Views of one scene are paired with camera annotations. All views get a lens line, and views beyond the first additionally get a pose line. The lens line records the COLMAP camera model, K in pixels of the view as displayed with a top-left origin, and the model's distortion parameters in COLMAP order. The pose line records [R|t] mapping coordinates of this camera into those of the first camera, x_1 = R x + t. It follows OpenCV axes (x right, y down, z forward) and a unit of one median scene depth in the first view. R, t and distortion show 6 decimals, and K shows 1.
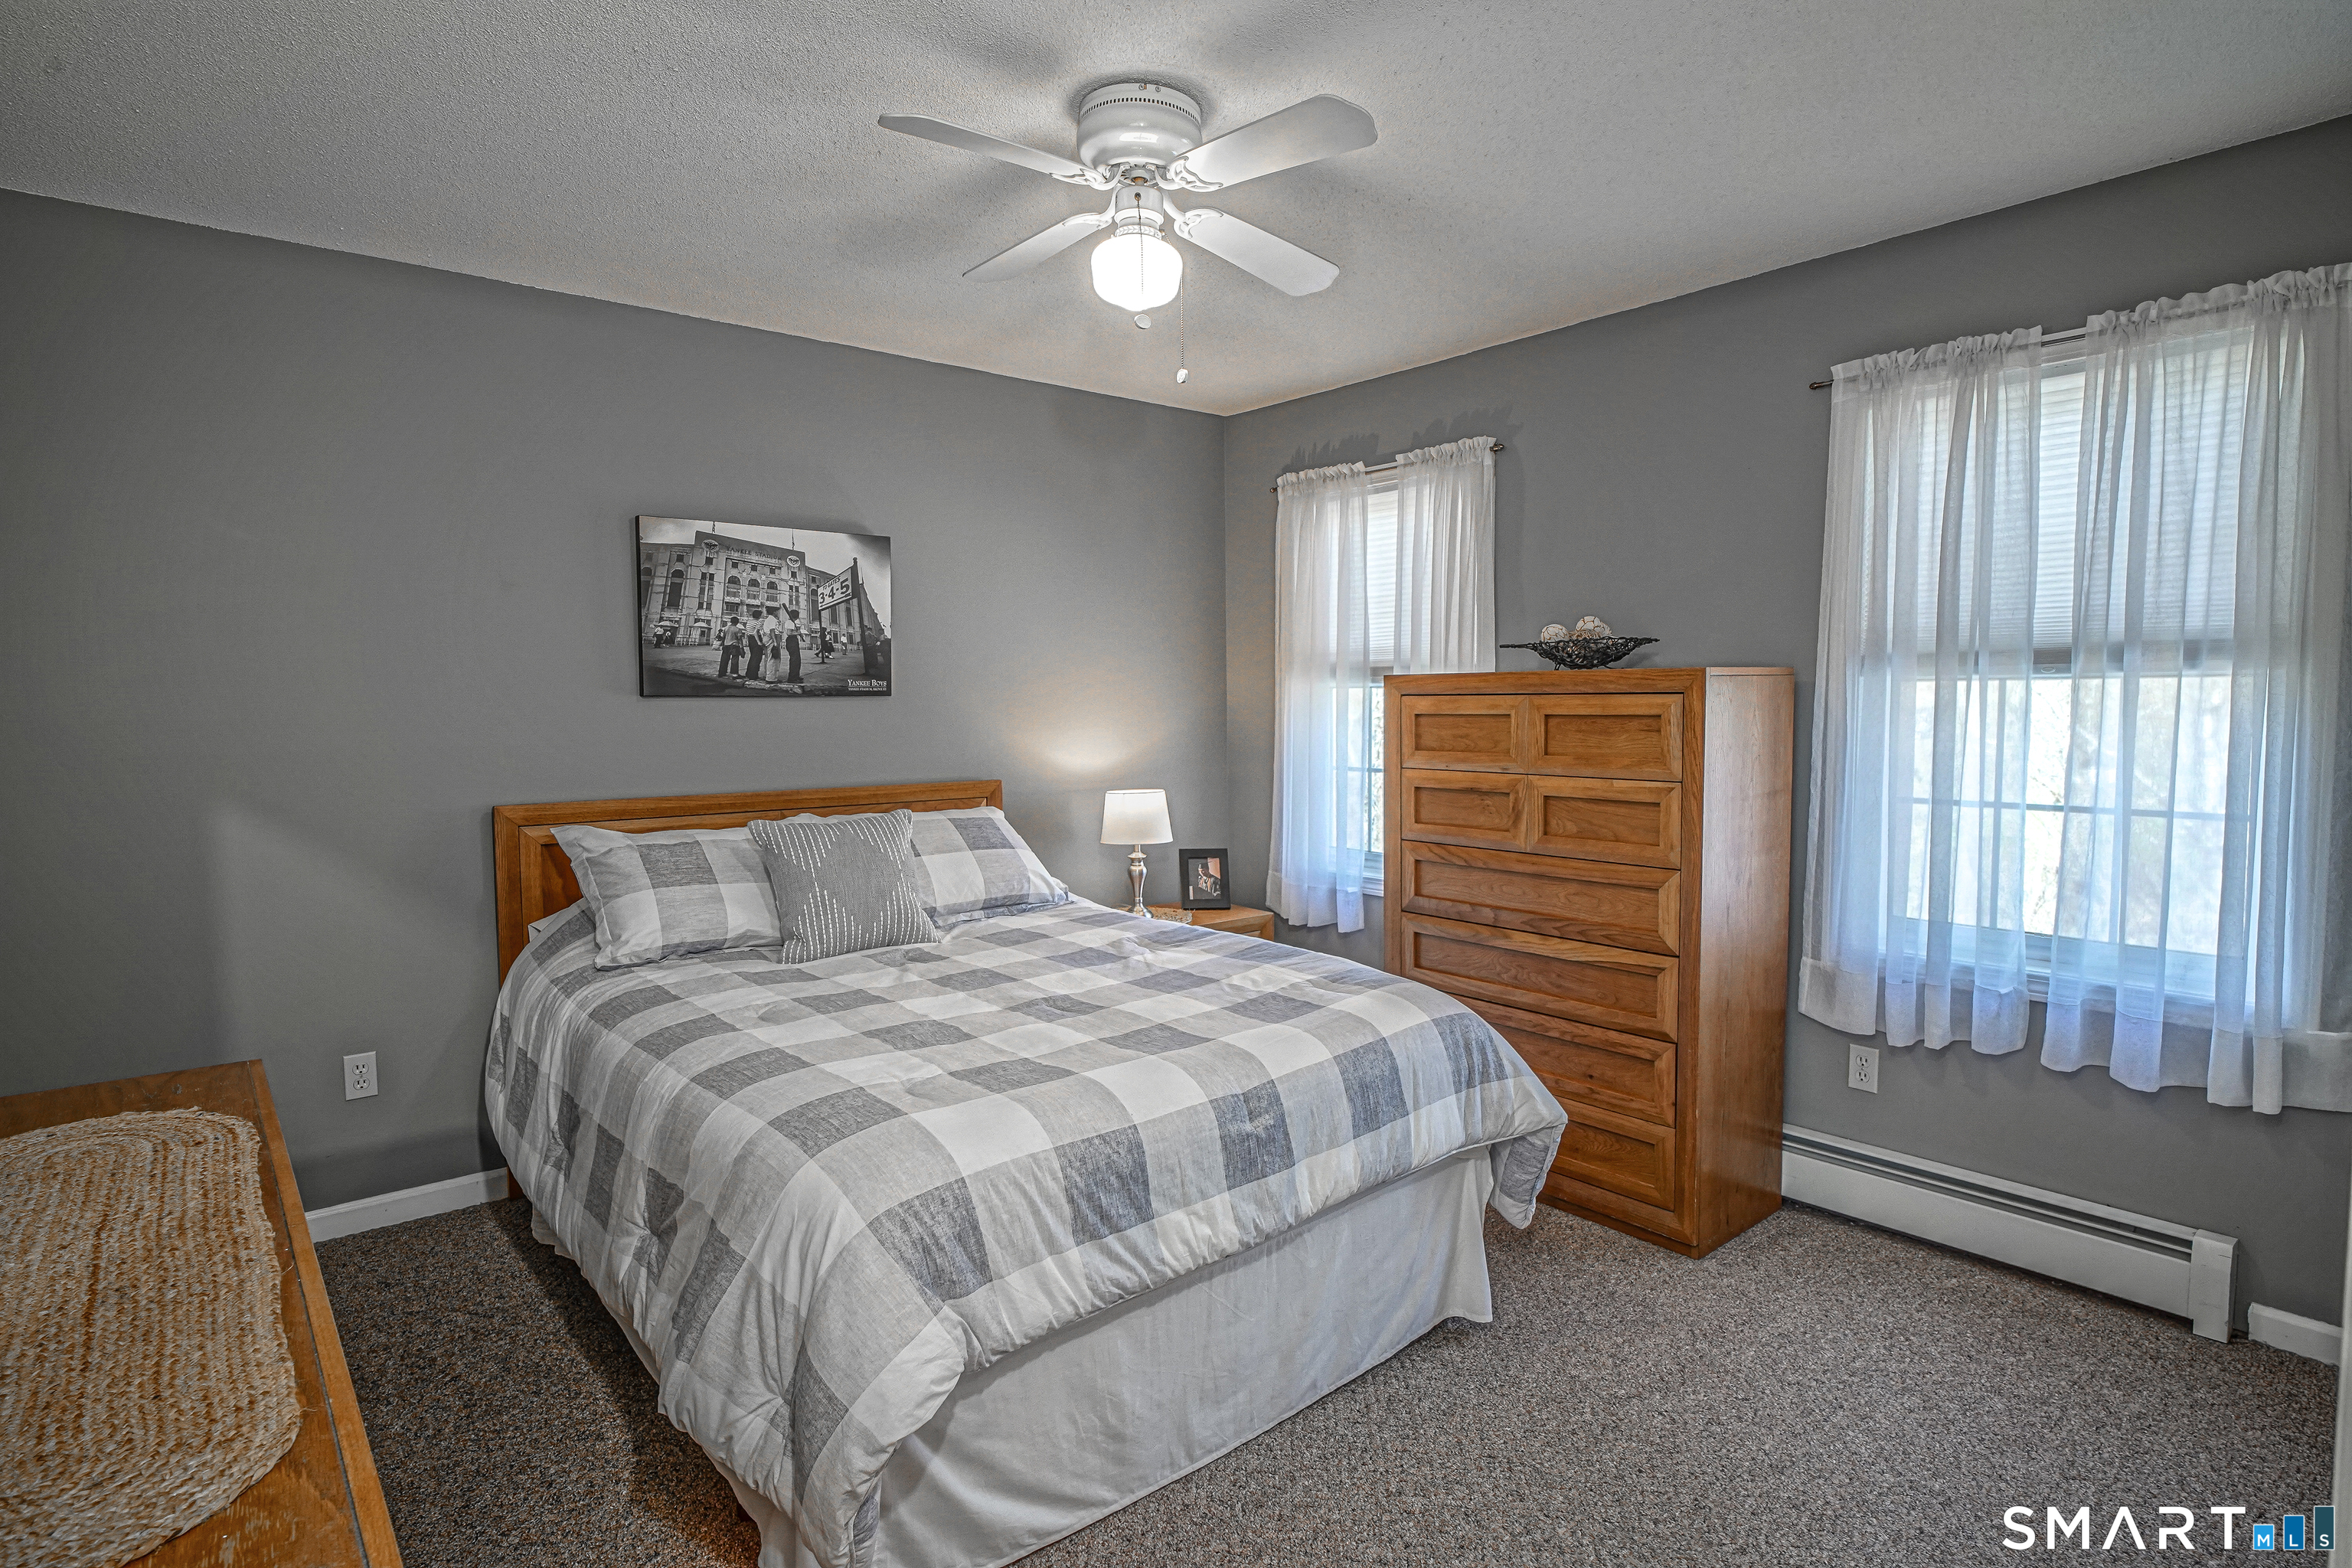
lens RADIAL K [[1221.5, 0, 1170.9], [0, 1221.5, 781.8], [0, 0, 1]] dist [-0.000598, 0.001436]
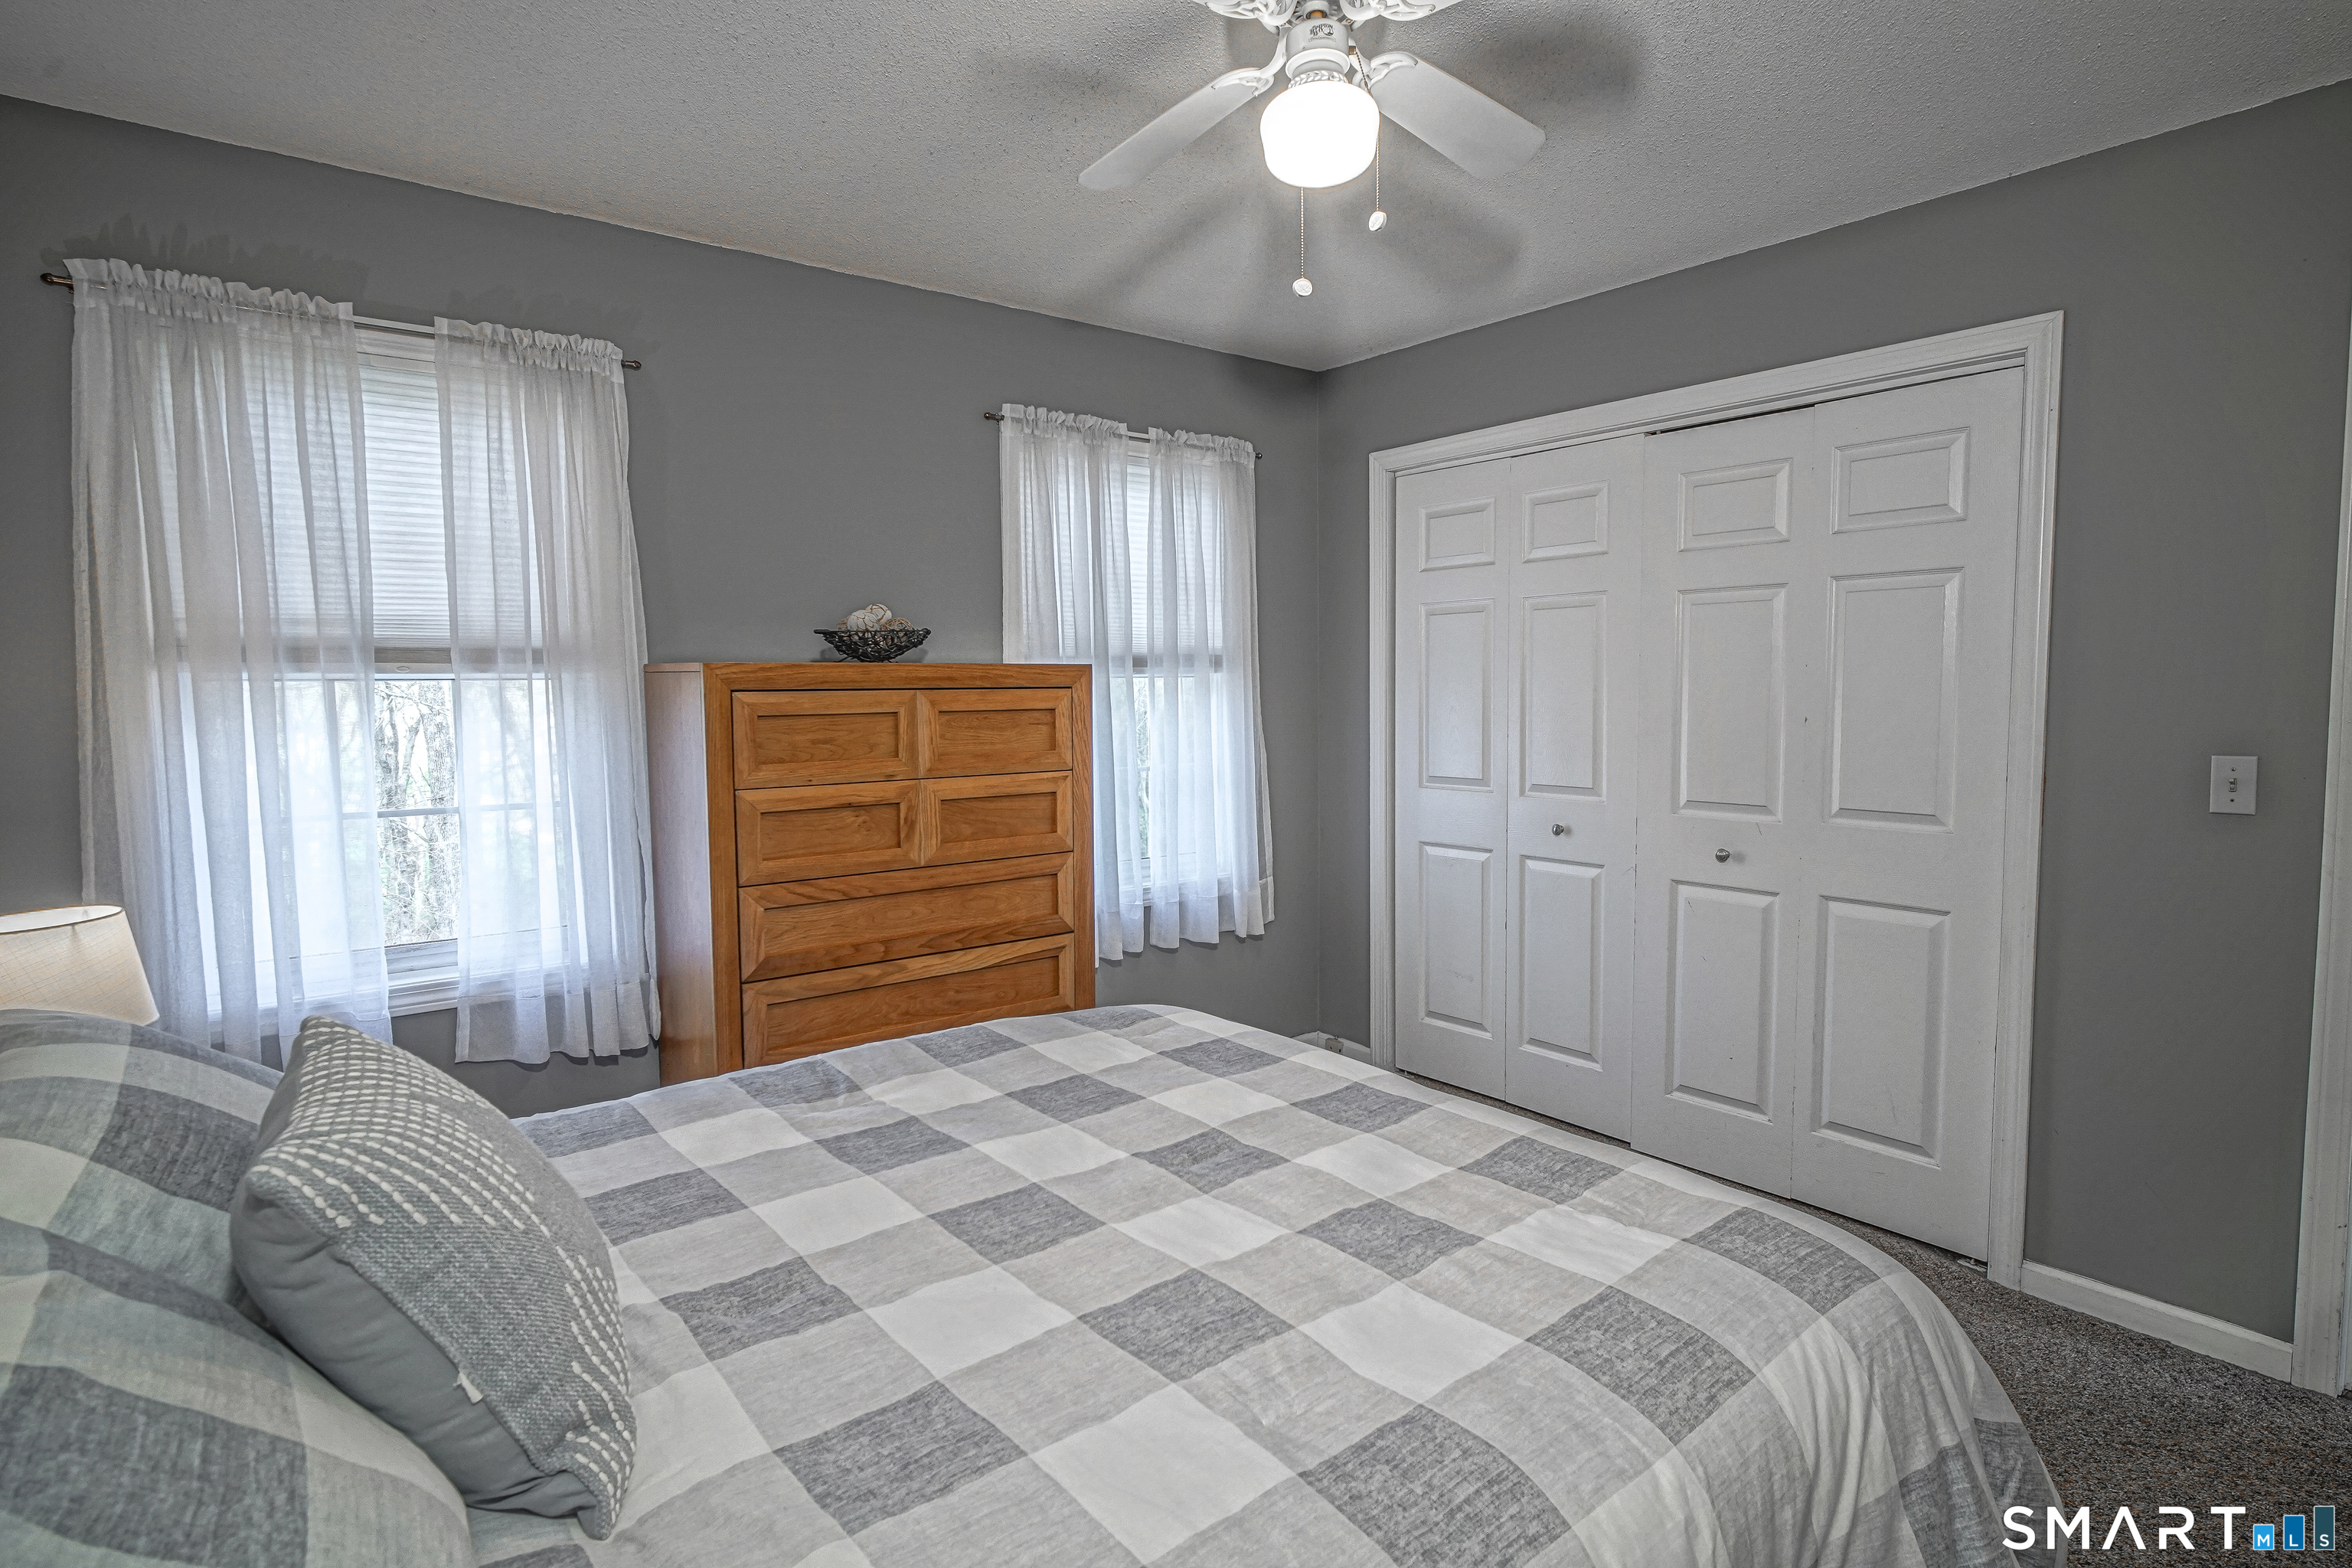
lens RADIAL K [[1221.5, 0, 1168.8], [0, 1221.5, 787.2], [0, 0, 1]] dist [-0.000598, 0.001436]
pose [[0.031156, -0.076490, 0.996583, -0.623355], [0.077911, 0.994220, 0.073873, -0.054676], [-0.996473, 0.075344, 0.036935, 0.828820]]
